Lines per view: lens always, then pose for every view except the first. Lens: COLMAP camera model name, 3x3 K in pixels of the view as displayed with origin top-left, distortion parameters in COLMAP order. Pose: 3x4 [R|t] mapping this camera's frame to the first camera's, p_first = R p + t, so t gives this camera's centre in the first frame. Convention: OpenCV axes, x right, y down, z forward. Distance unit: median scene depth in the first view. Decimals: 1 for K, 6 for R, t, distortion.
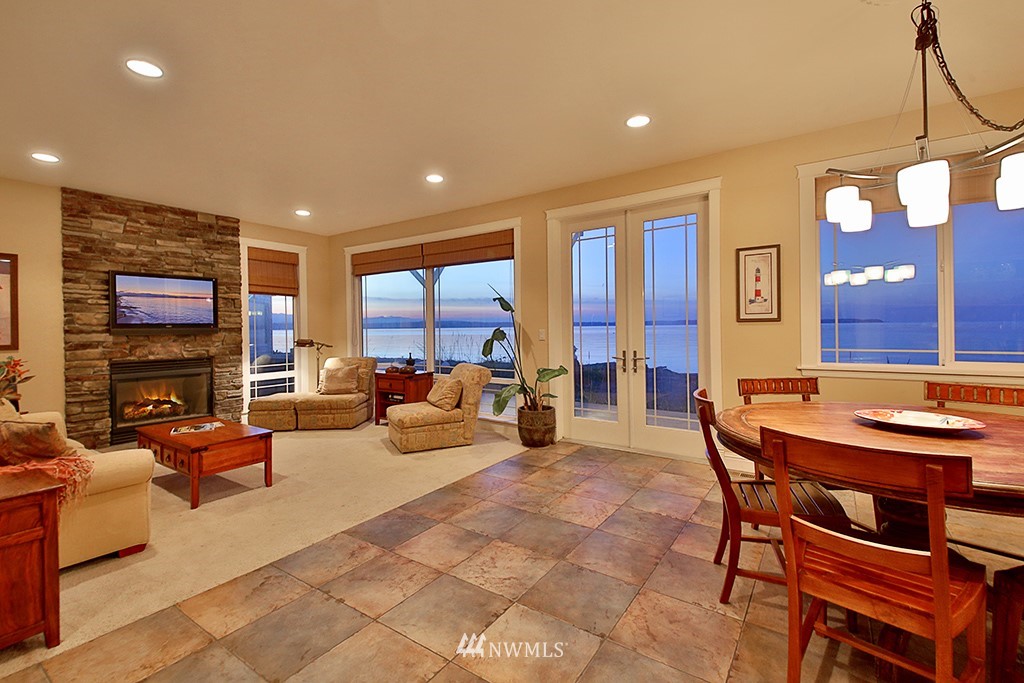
lens RADIAL K [[438.7, 0, 510.3], [0, 438.7, 335.6], [0, 0, 1]] dist [0.061865, -0.031435]
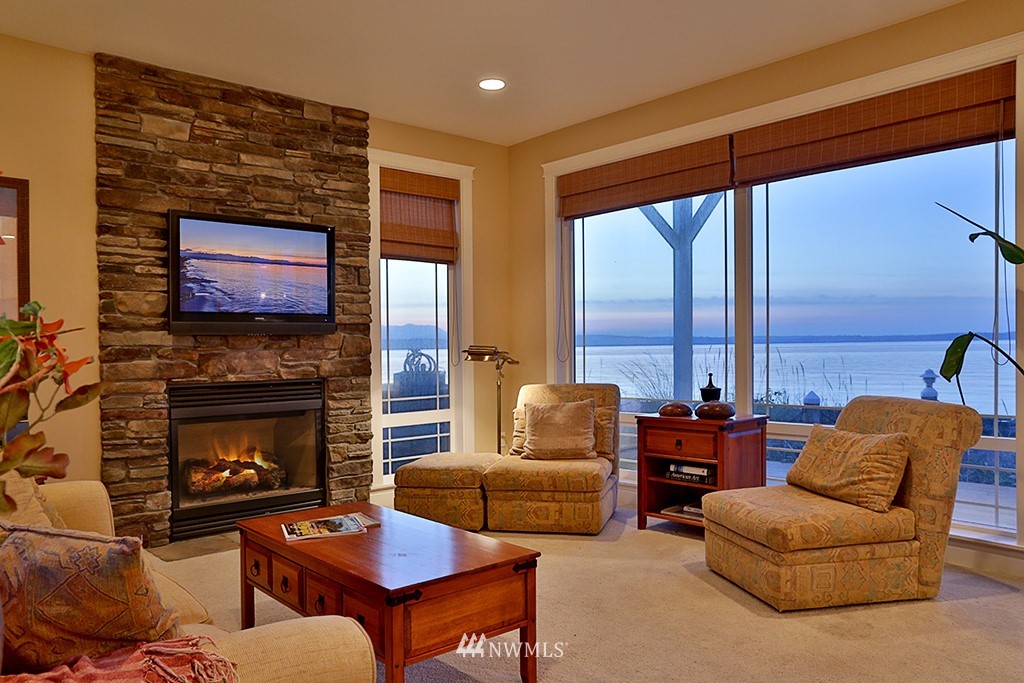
lens RADIAL K [[750.7, 0, 524.9], [0, 750.7, 358.4], [0, 0, 1]] dist [-0.006027, 0.005445]
pose [[0.973428, -0.001303, -0.228989, -0.282252], [0.001183, 0.999999, -0.000663, 0.028887], [0.228990, 0.000375, 0.973429, 0.242782]]
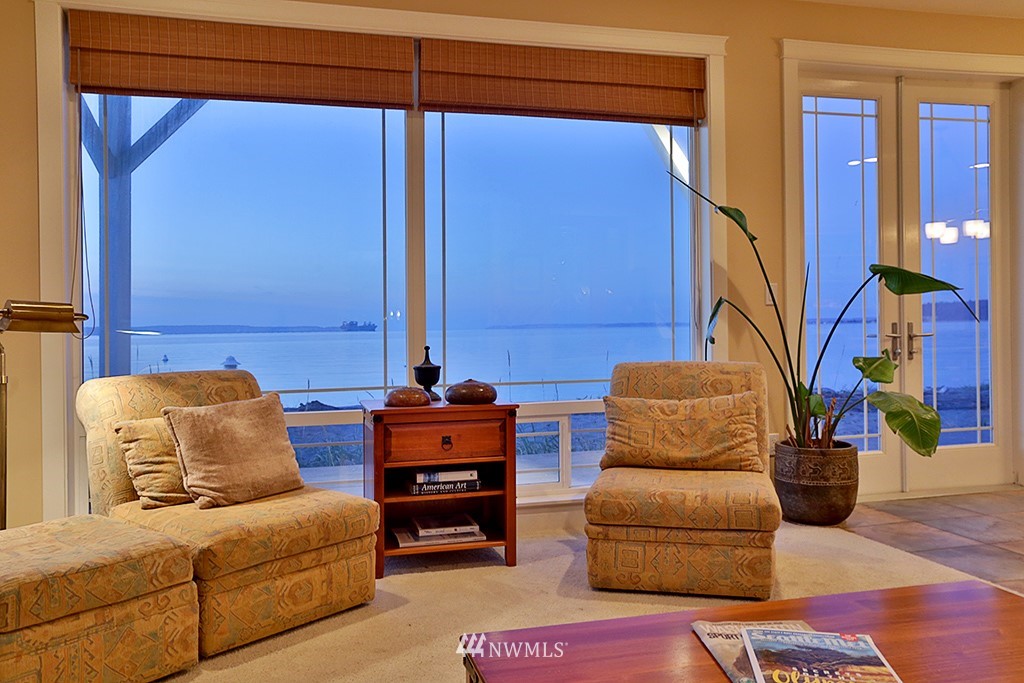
lens RADIAL K [[841.5, 0, 511.1], [0, 841.5, 323.4], [0, 0, 1]] dist [-0.041188, 0.145864]
pose [[0.642827, 0.002519, 0.766007, -0.816890], [0.020842, 0.999567, -0.020777, 0.044011], [-0.765728, 0.029321, 0.642496, 0.635806]]
